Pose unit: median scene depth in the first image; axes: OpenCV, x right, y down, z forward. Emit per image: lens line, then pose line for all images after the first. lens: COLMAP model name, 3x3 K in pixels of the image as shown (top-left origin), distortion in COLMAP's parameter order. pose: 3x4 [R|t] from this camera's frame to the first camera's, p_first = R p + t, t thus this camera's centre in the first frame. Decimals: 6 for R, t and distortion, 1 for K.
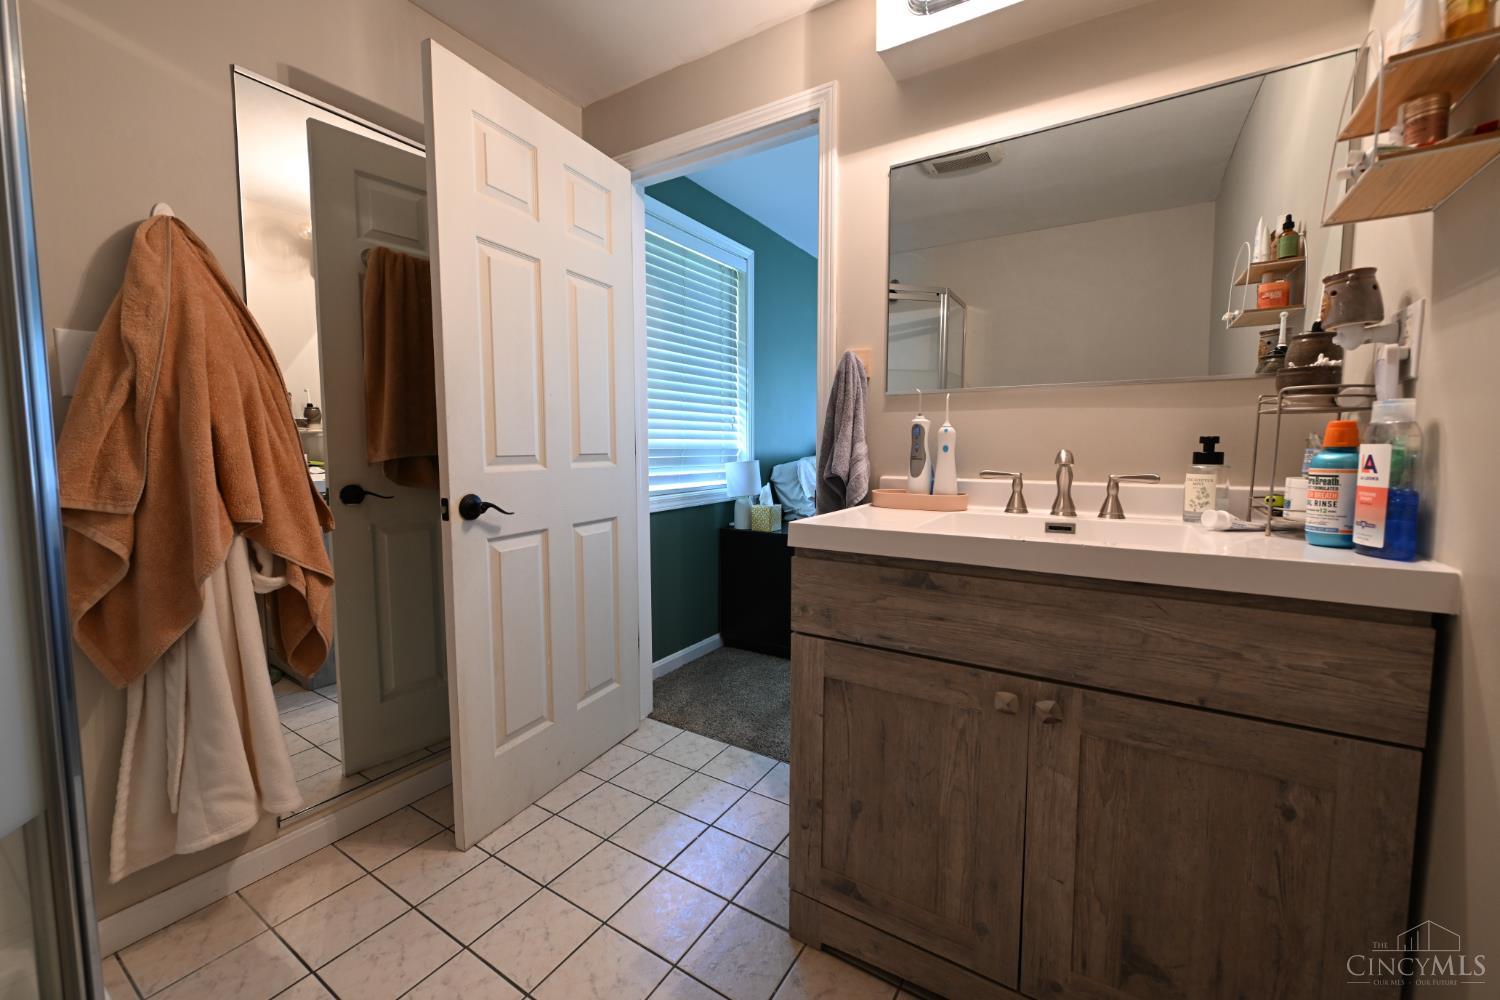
lens RADIAL K [[593.5, 0, 756.2], [0, 593.5, 494.6], [0, 0, 1]] dist [0.002022, -0.001268]
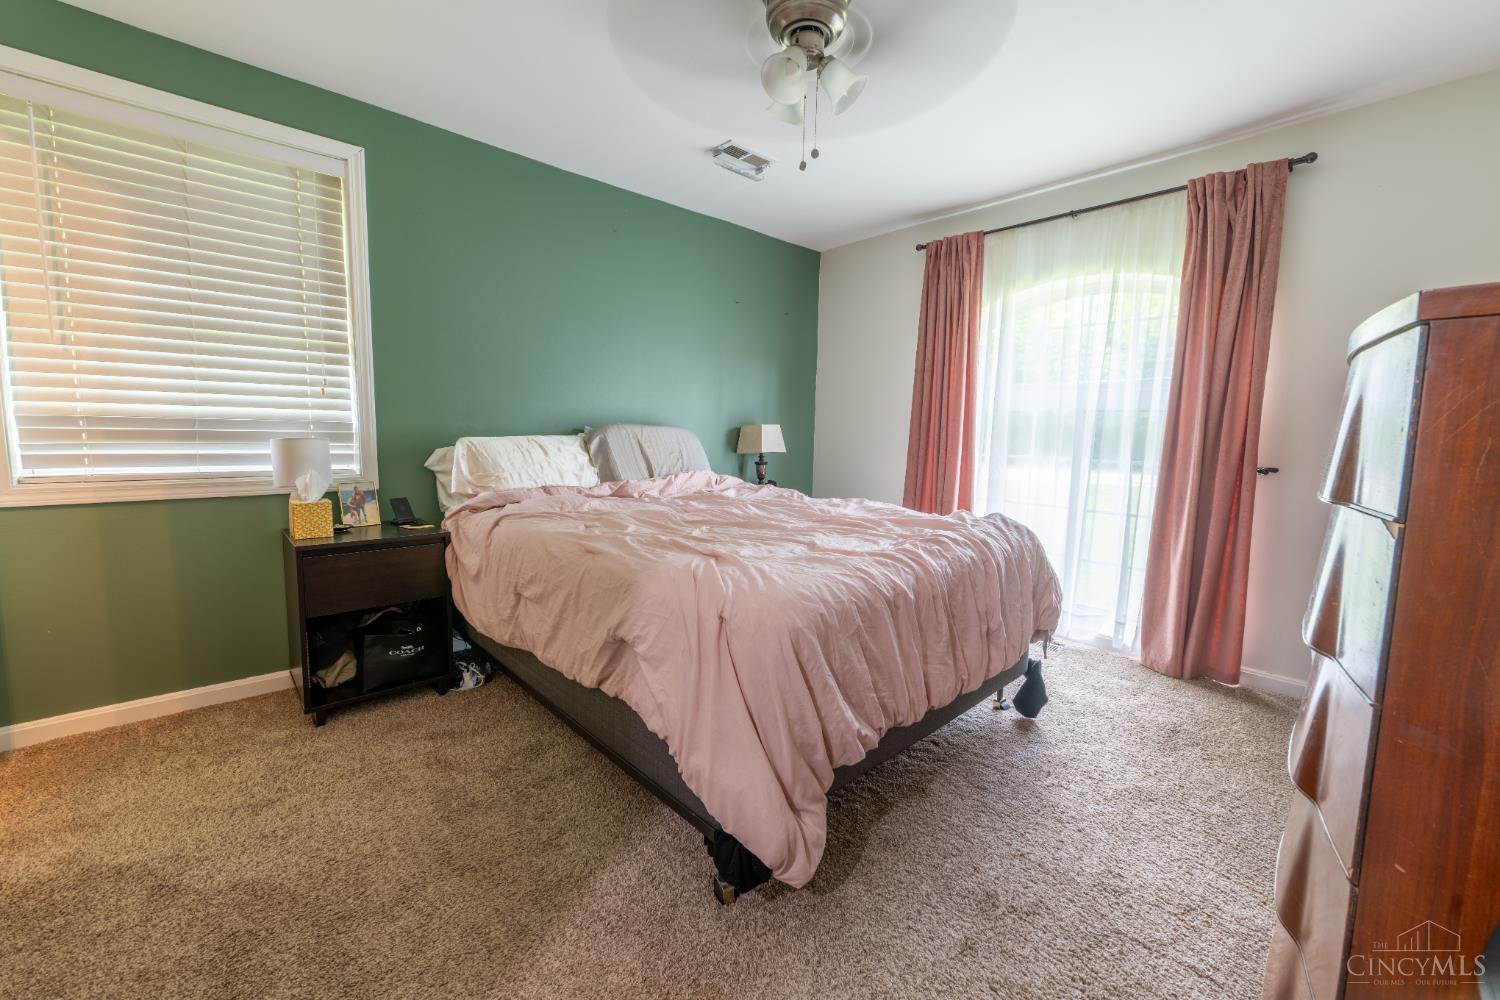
lens RADIAL K [[593.5, 0, 751.0], [0, 593.5, 491.7], [0, 0, 1]] dist [0.002022, -0.001268]
pose [[0.967918, 0.049461, -0.246351, 1.278211], [-0.046792, 0.998765, 0.016677, -0.055755], [0.246871, -0.004615, 0.969037, 0.813013]]
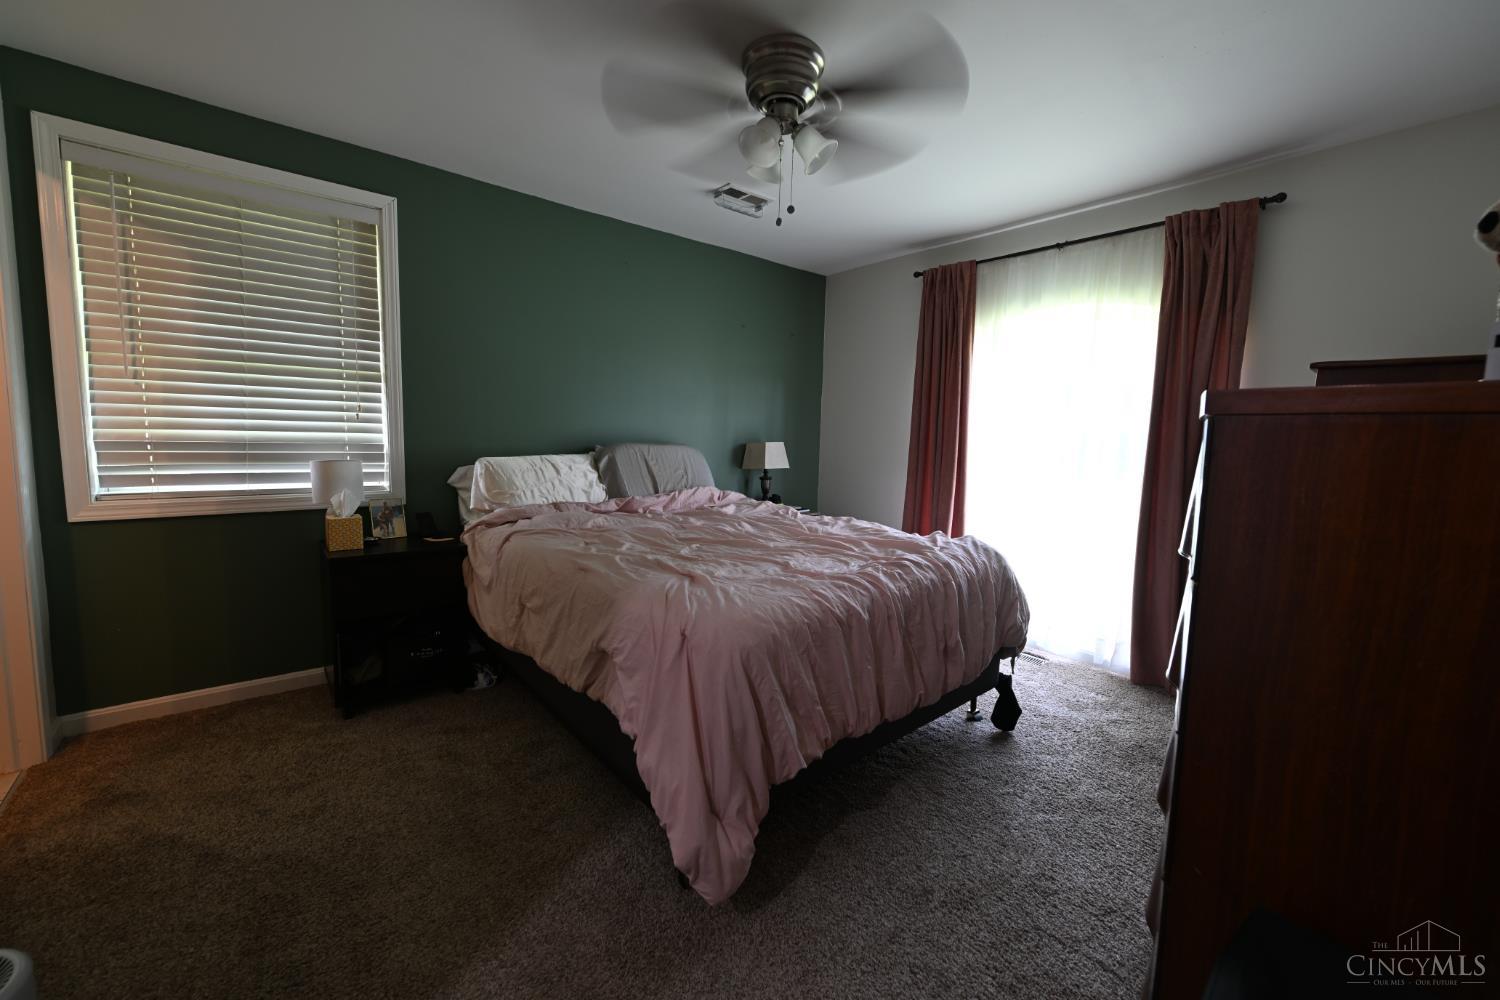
lens RADIAL K [[593.5, 0, 761.4], [0, 593.5, 487.9], [0, 0, 1]] dist [0.002022, -0.001268]
pose [[0.955560, 0.058394, -0.288955, 1.418468], [-0.057220, 0.998283, 0.012517, -0.115660], [0.289190, 0.004574, 0.957261, 0.738924]]
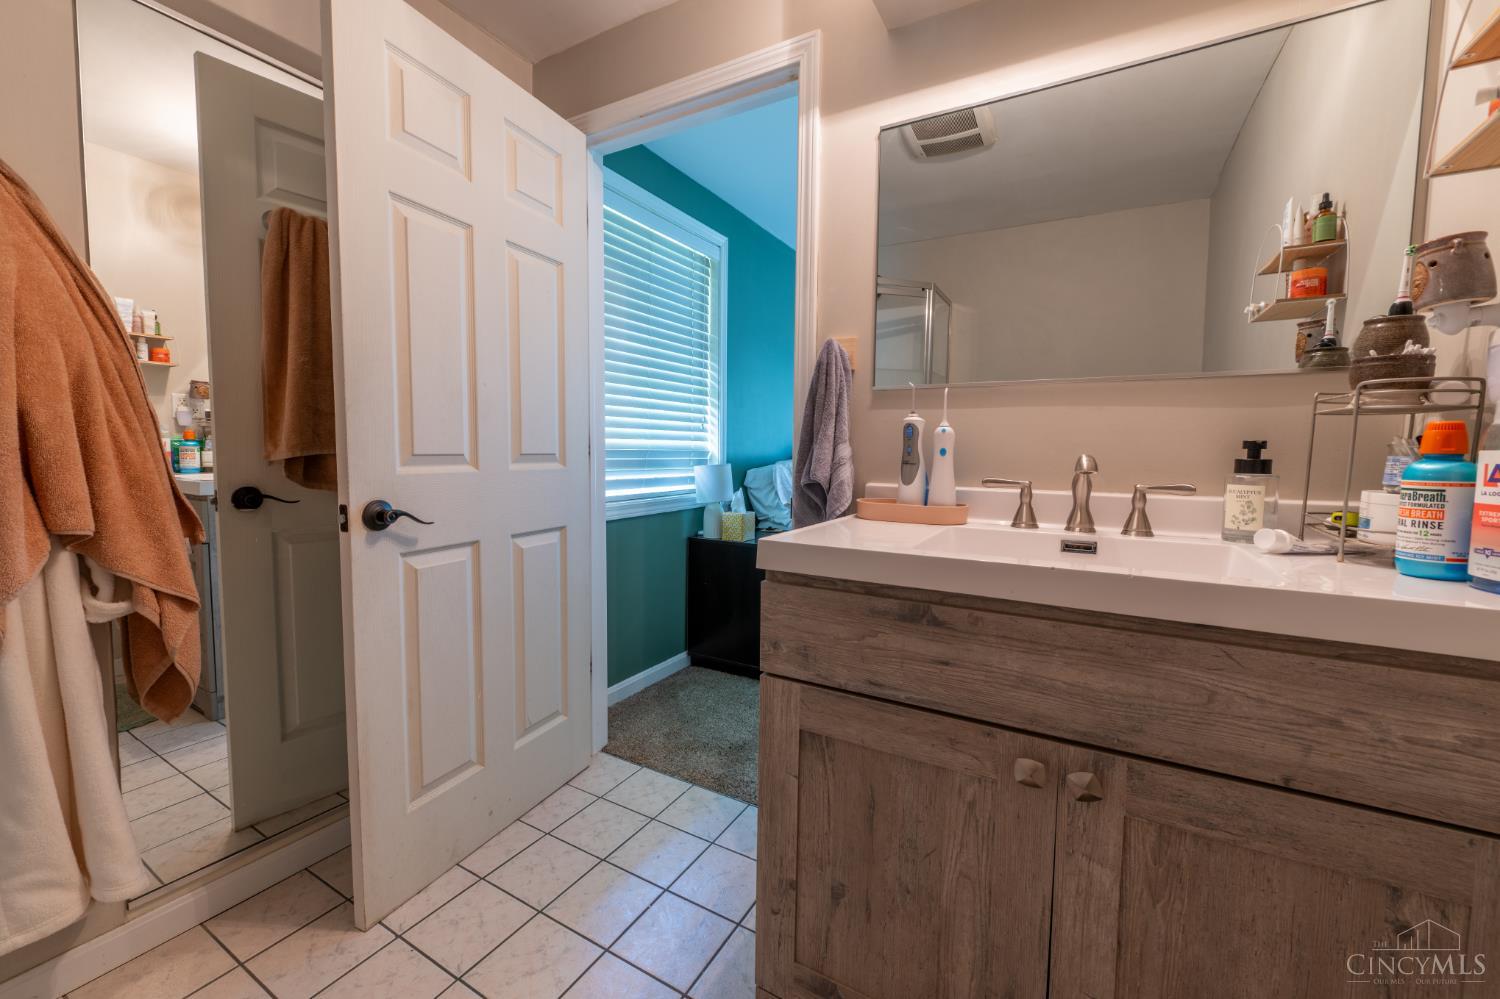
lens RADIAL K [[593.5, 0, 756.2], [0, 593.5, 489.1], [0, 0, 1]] dist [0.002022, -0.001268]
pose [[0.999210, 0.009518, 0.038593, 0.016370], [-0.008911, 0.999834, -0.015882, -0.007406], [-0.038738, 0.015526, 0.999129, 0.149662]]
